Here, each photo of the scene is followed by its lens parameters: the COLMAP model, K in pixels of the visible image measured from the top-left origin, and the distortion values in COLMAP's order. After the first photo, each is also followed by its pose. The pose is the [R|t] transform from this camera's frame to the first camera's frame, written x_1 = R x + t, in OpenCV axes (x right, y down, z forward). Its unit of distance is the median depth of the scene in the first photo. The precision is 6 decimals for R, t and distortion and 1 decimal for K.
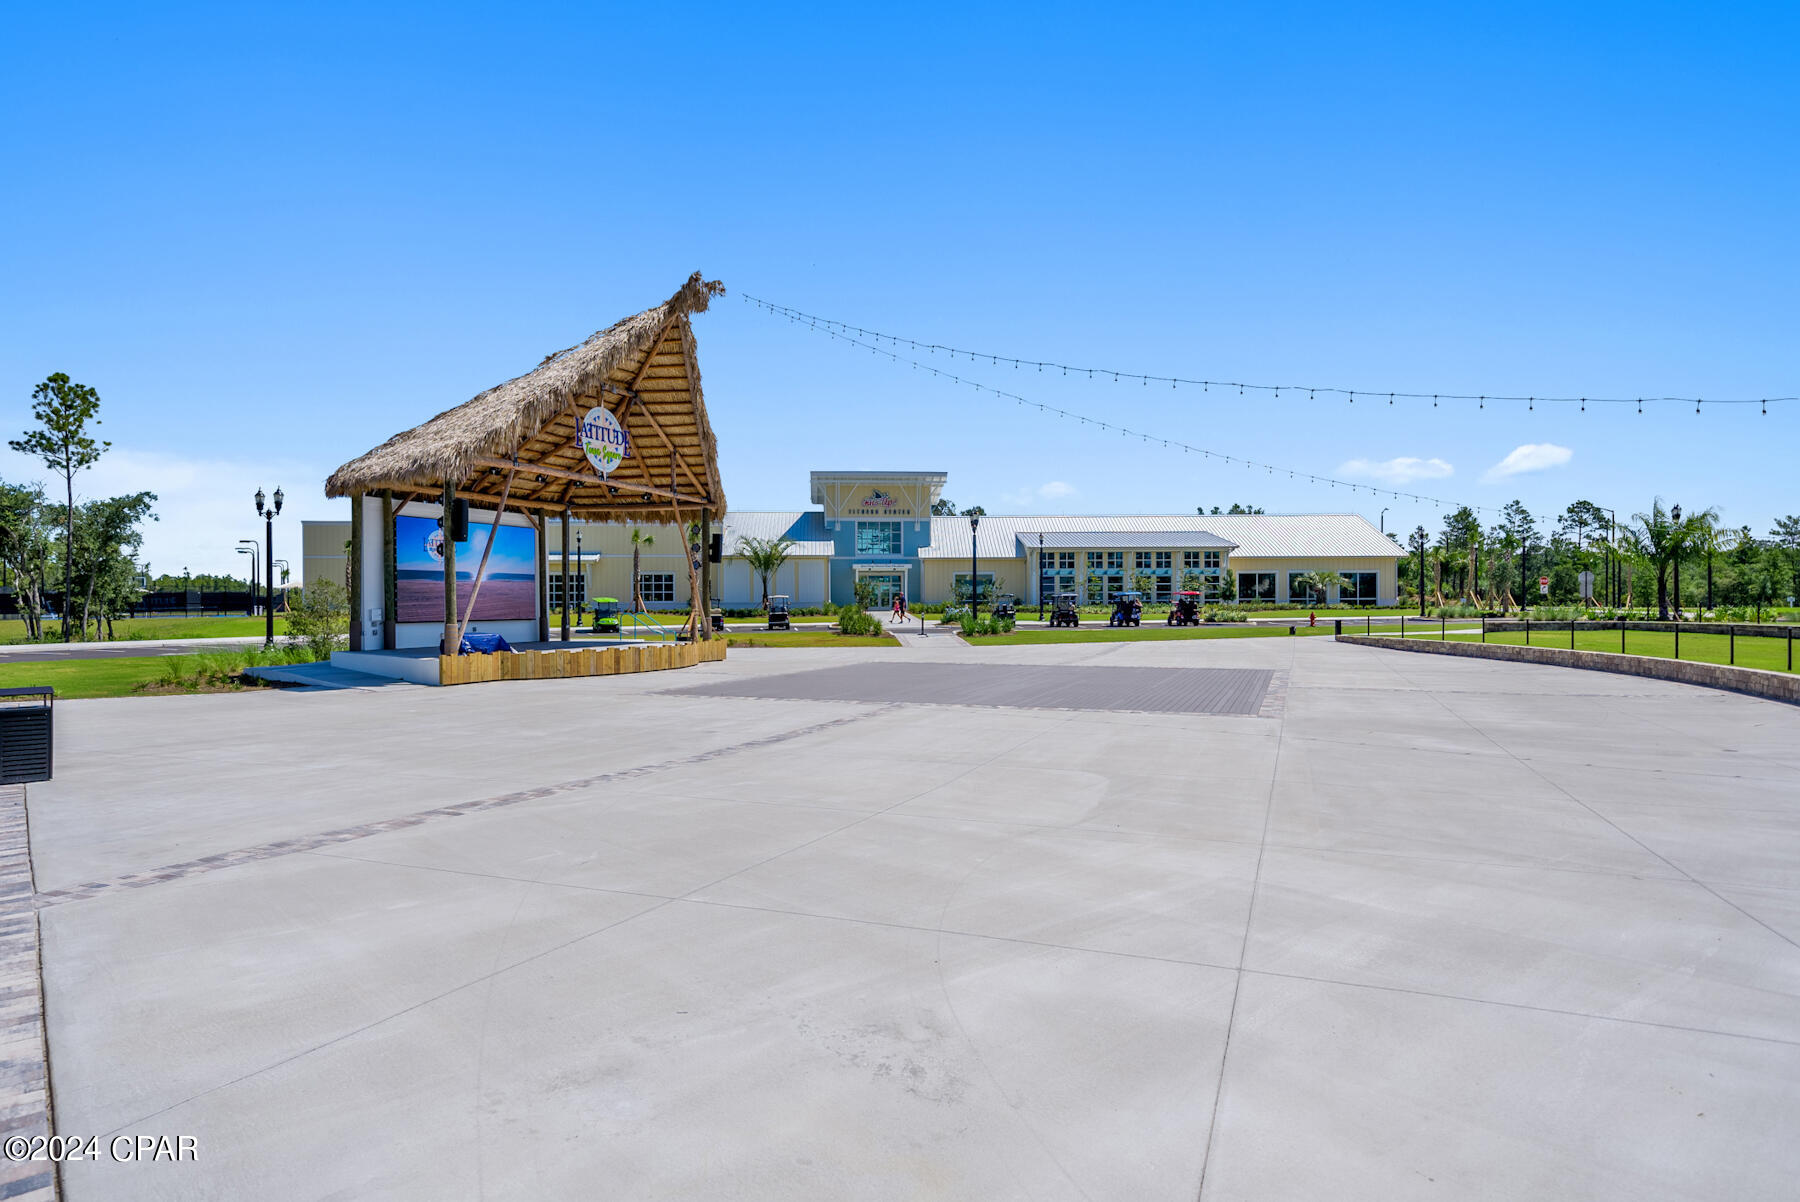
lens RADIAL K [[931.2, 0, 900.0], [0, 931.2, 601.0], [0, 0, 1]] dist [-0.003140, -0.000360]
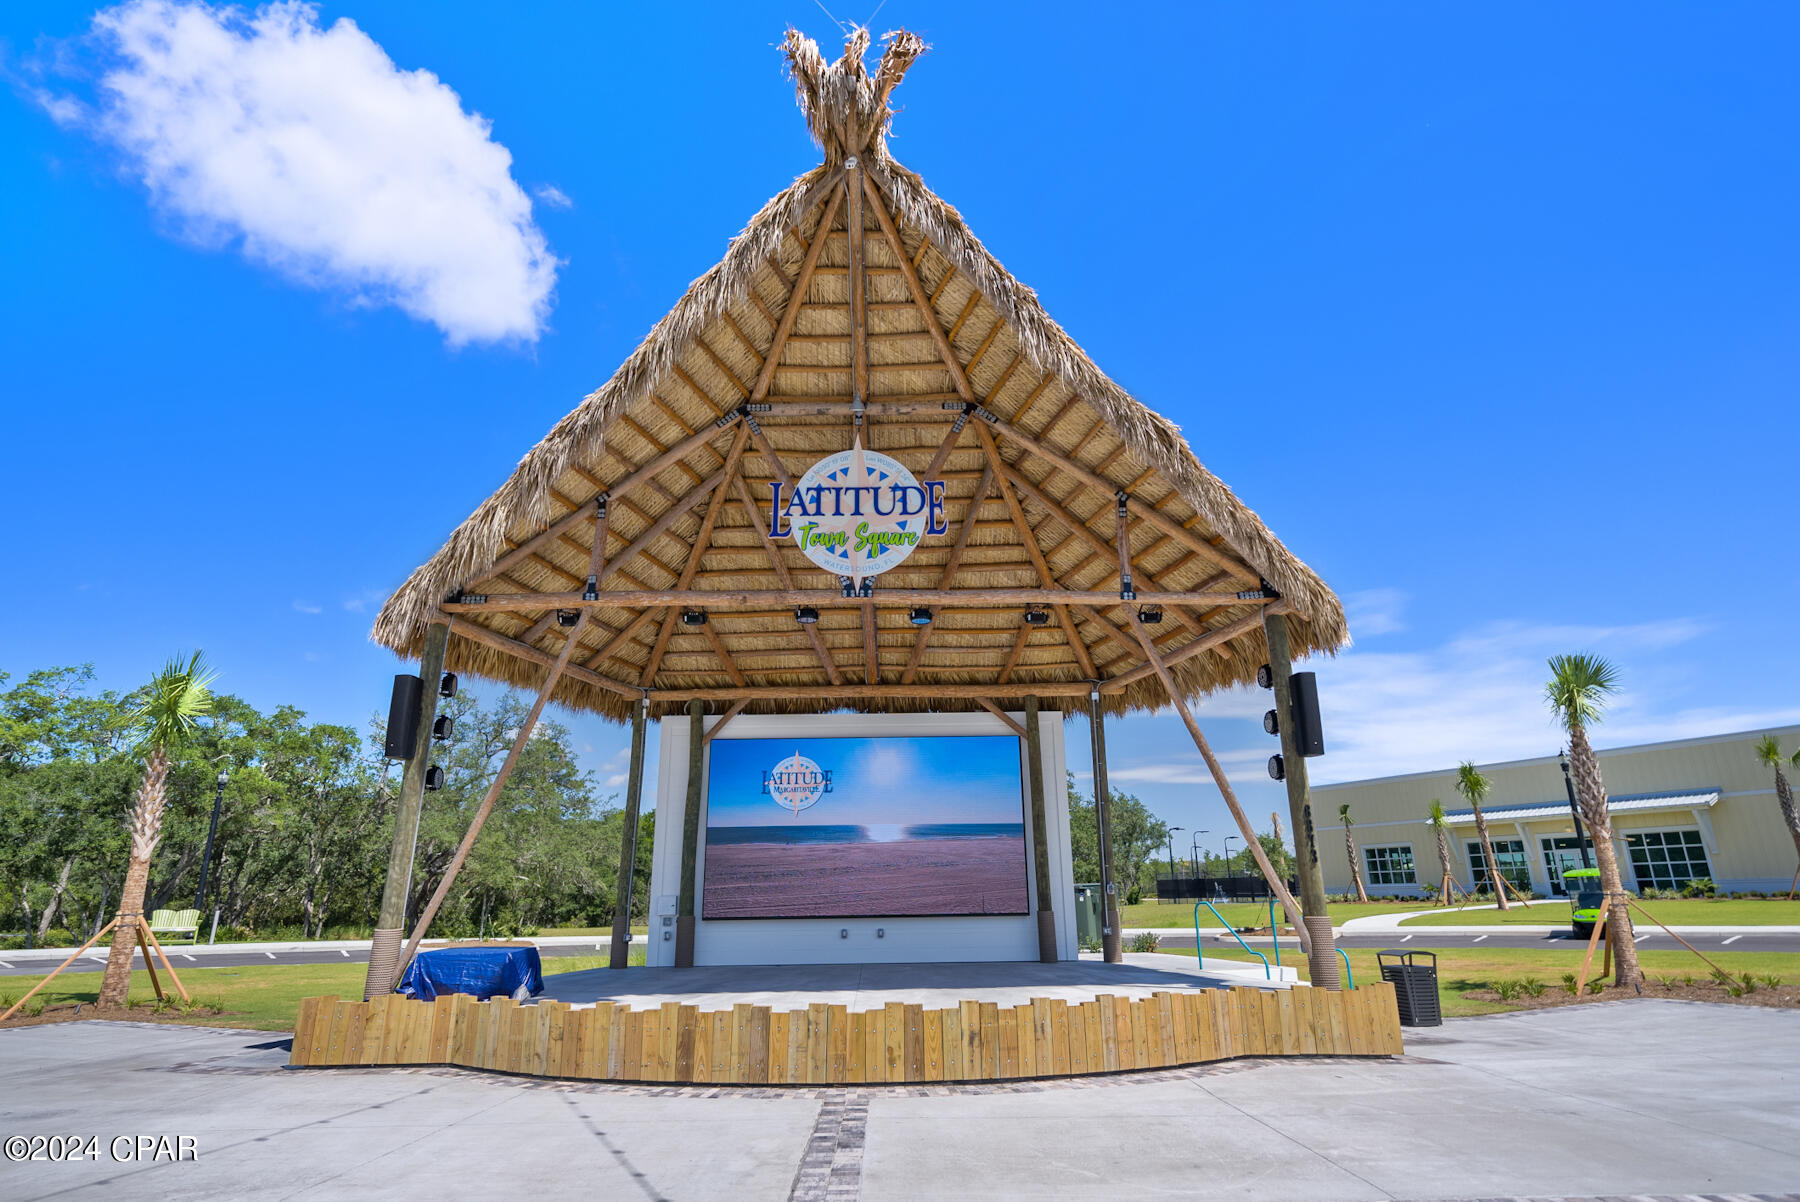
lens RADIAL K [[931.2, 0, 900.0], [0, 931.2, 601.0], [0, 0, 1]] dist [-0.003140, -0.000360]
pose [[0.397121, -0.281895, -0.873401, 0.082893], [0.016831, 0.953737, -0.300171, 0.009282], [0.917612, 0.104504, 0.383494, 0.835339]]
